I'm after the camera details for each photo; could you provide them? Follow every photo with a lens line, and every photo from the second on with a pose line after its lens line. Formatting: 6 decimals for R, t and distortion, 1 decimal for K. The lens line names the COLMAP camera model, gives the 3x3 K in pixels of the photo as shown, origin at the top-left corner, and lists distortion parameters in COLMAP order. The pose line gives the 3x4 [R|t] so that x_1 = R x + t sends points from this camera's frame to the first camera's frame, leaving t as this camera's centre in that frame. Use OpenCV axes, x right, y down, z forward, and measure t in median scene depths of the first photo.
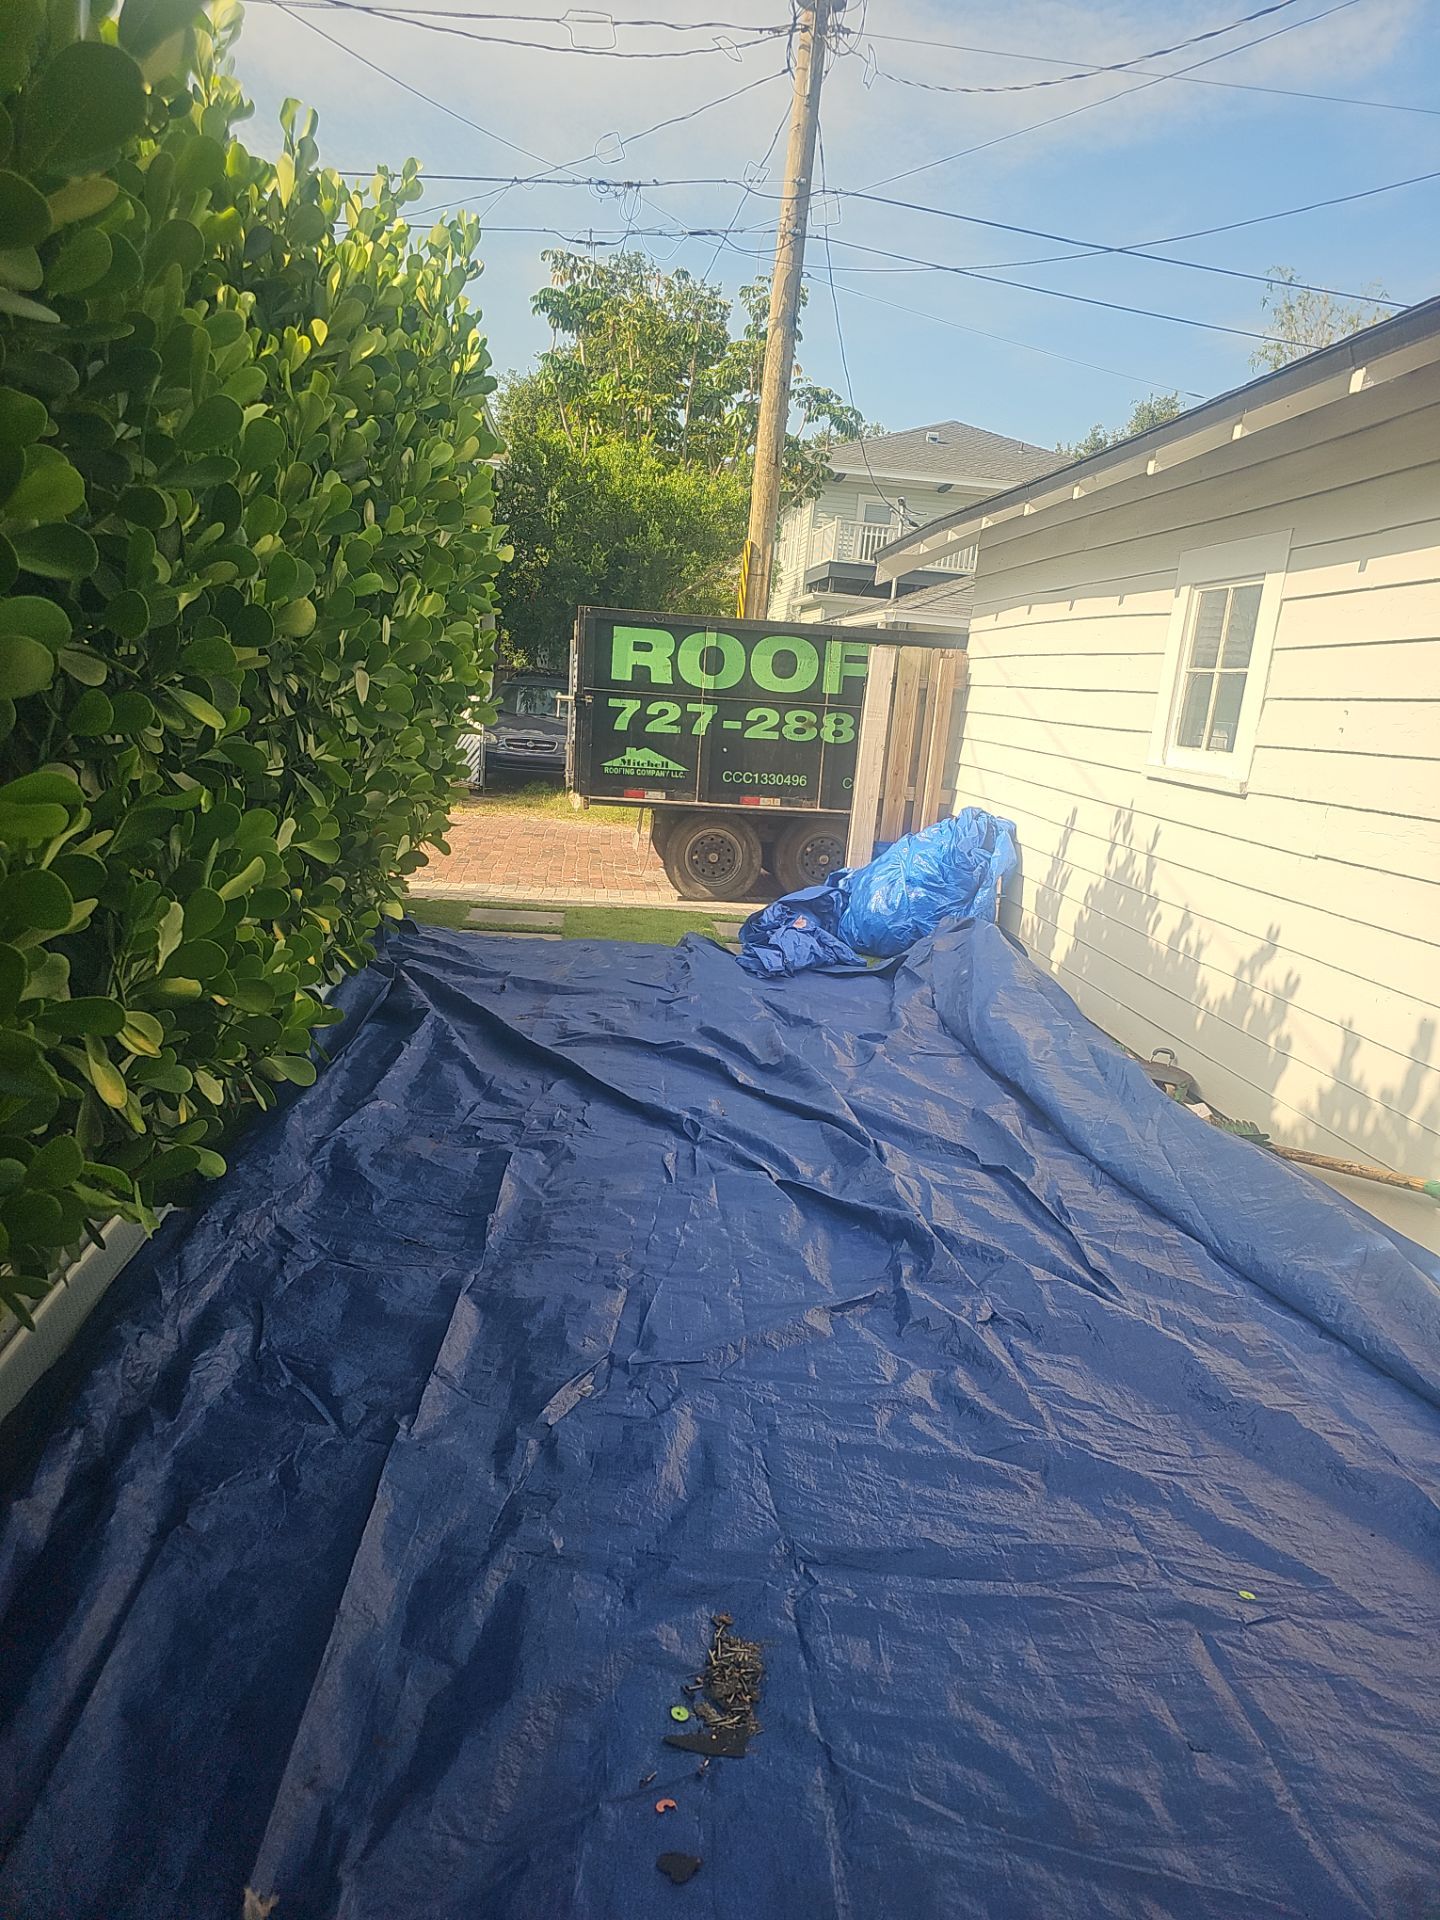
lens RADIAL K [[1281.9, 0, 778.6], [0, 1281.9, 950.2], [0, 0, 1]] dist [0.008269, 0.002889]
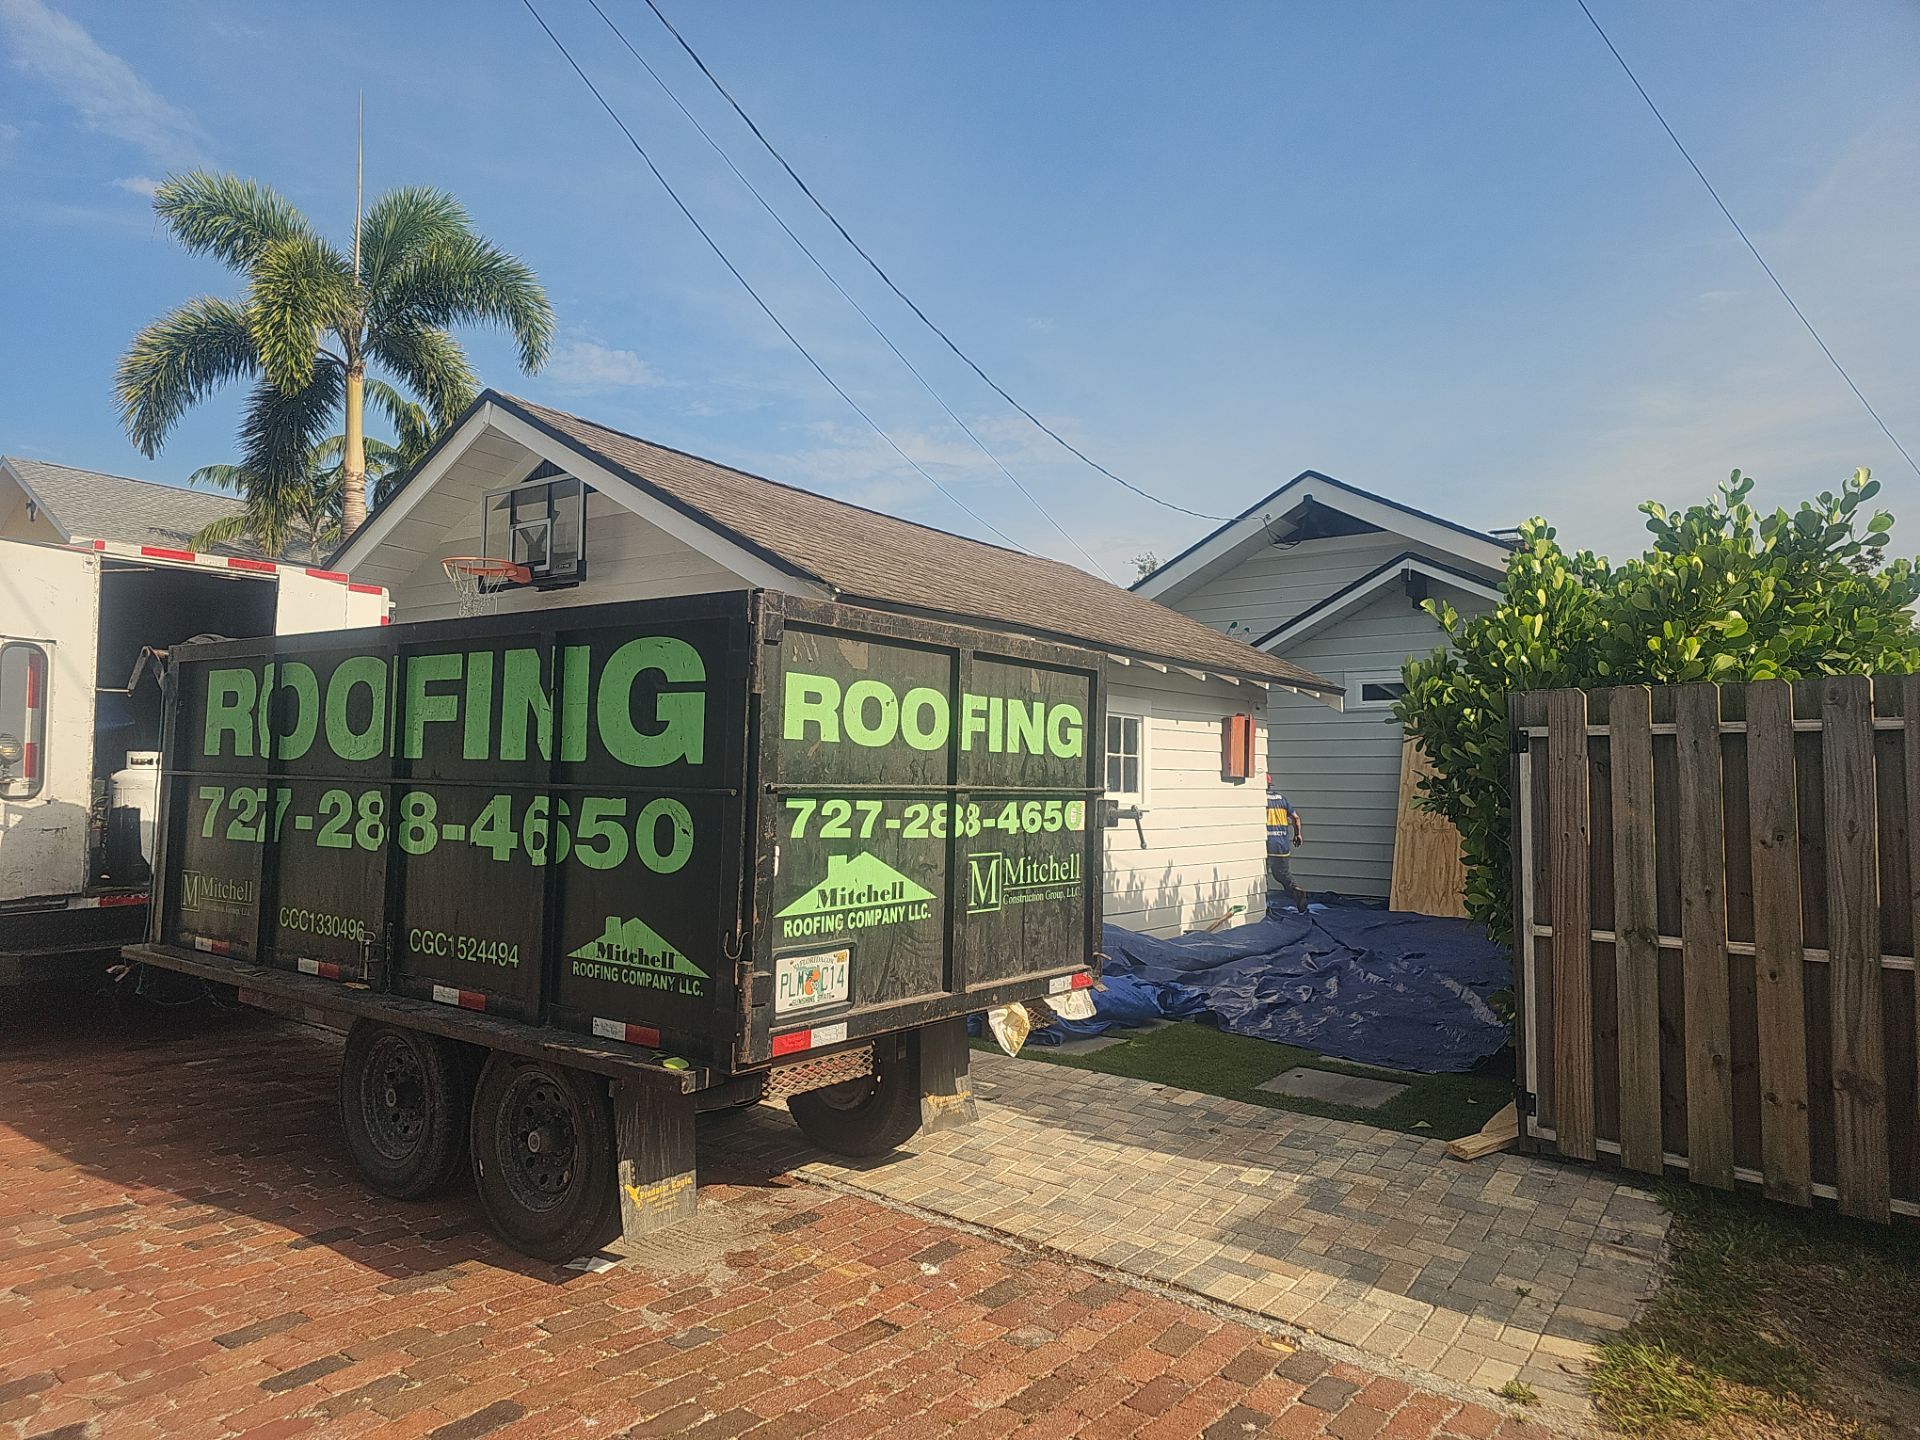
lens RADIAL K [[1244.7, 0, 960.0], [0, 1244.7, 720.0], [0, 0, 1]] dist [0.073052, -0.084725]
pose [[-0.696017, -0.055249, 0.715897, -0.974563], [0.070719, 0.986913, 0.144920, -0.621326], [-0.714534, 0.151494, -0.683001, 2.716424]]
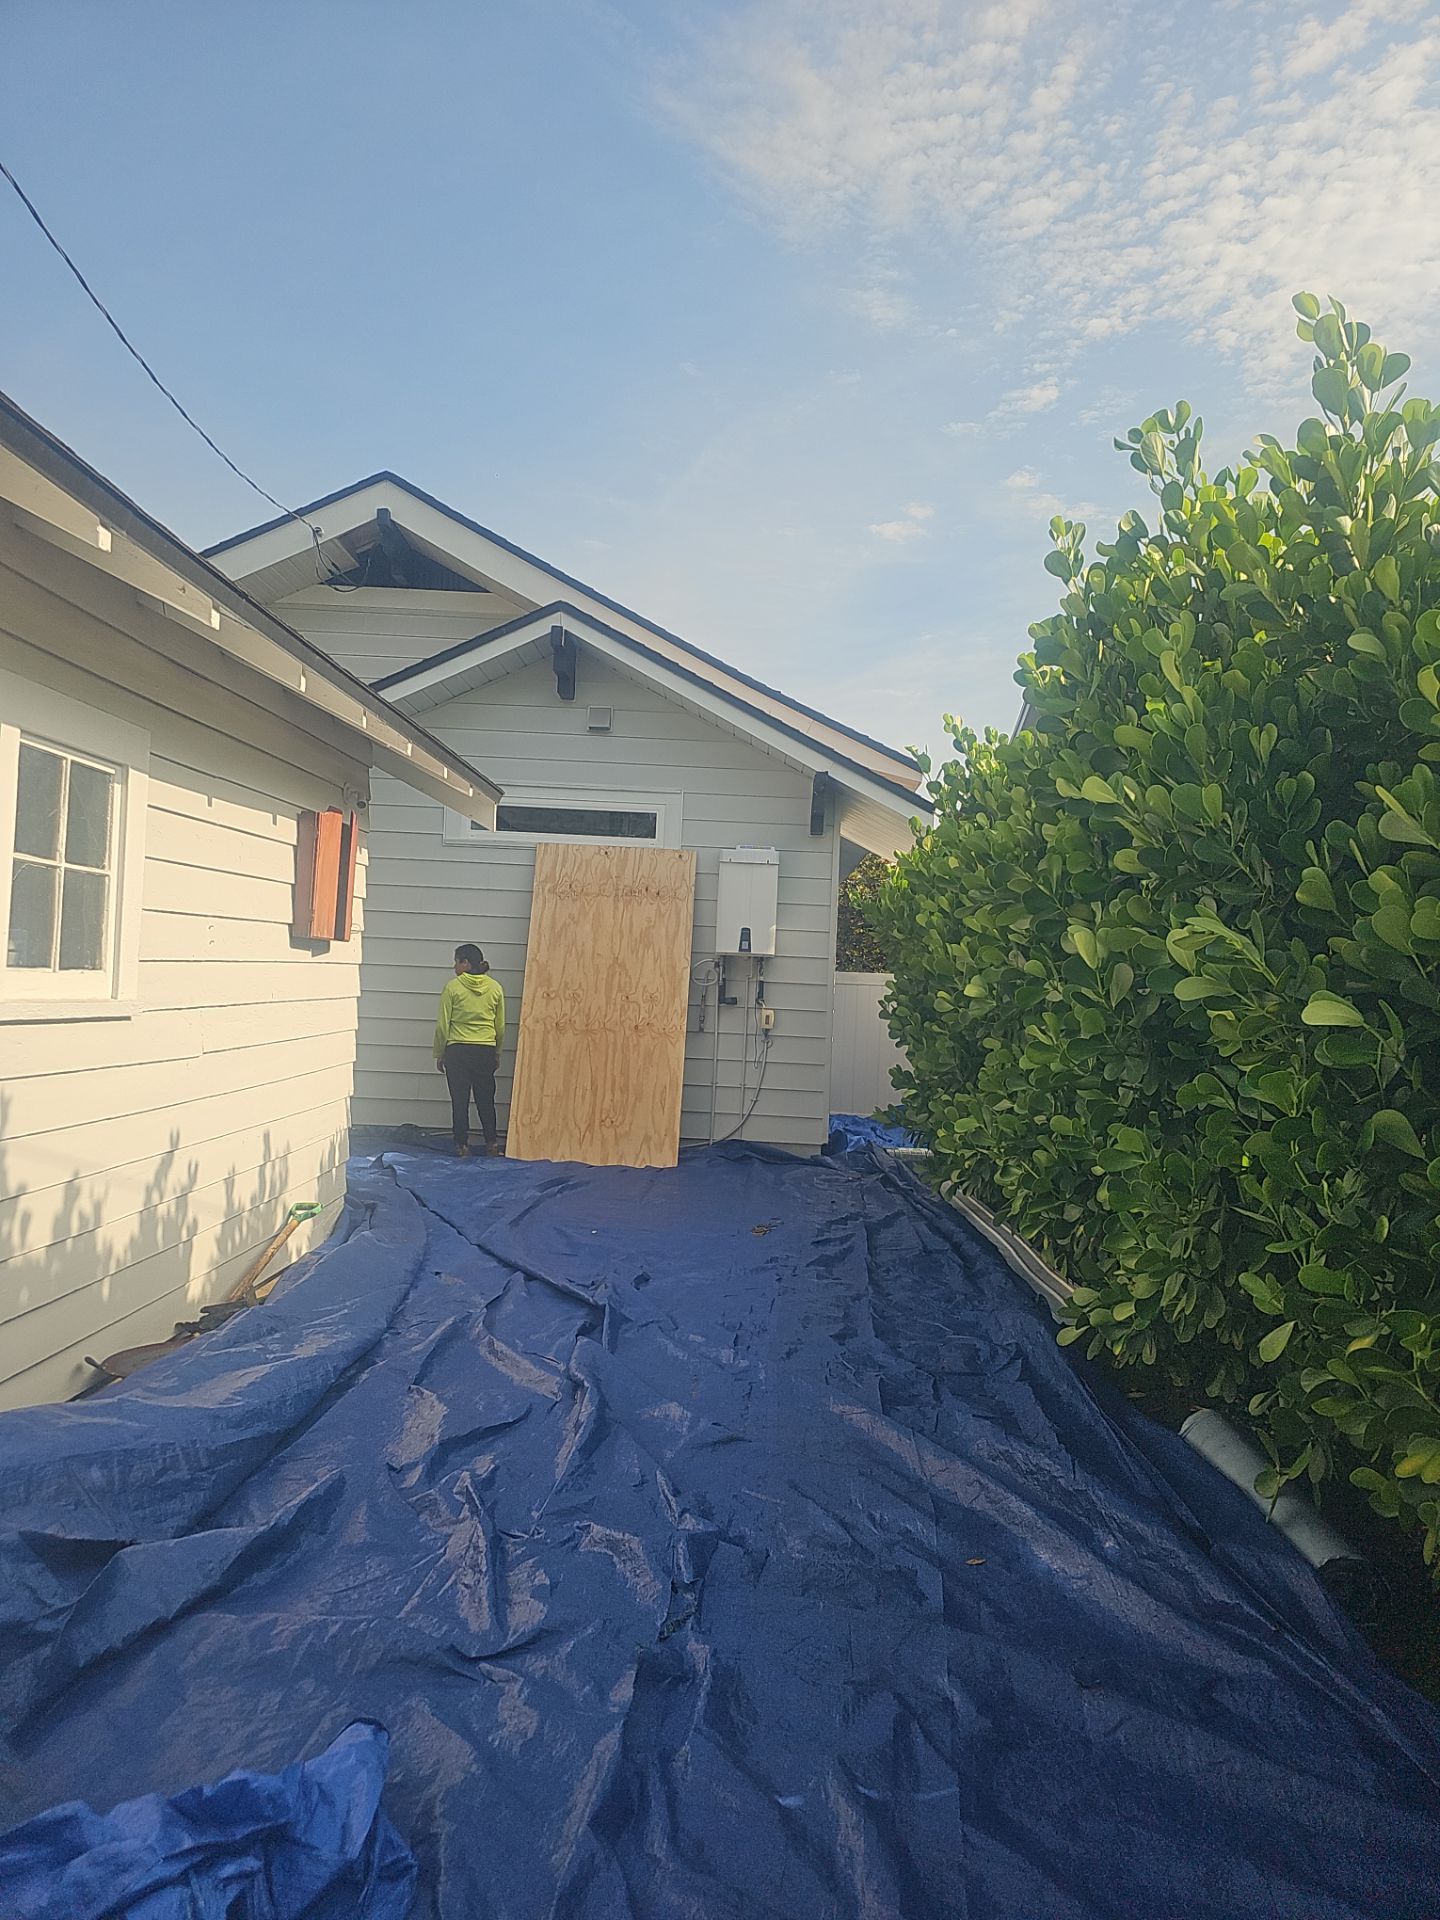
lens RADIAL K [[1281.9, 0, 778.6], [0, 1281.9, 950.2], [0, 0, 1]] dist [0.008269, 0.002889]
pose [[-0.982403, -0.127089, 0.136869, -0.193533], [-0.100666, 0.977542, 0.185144, -0.373138], [-0.157325, 0.168108, -0.973133, 1.778401]]
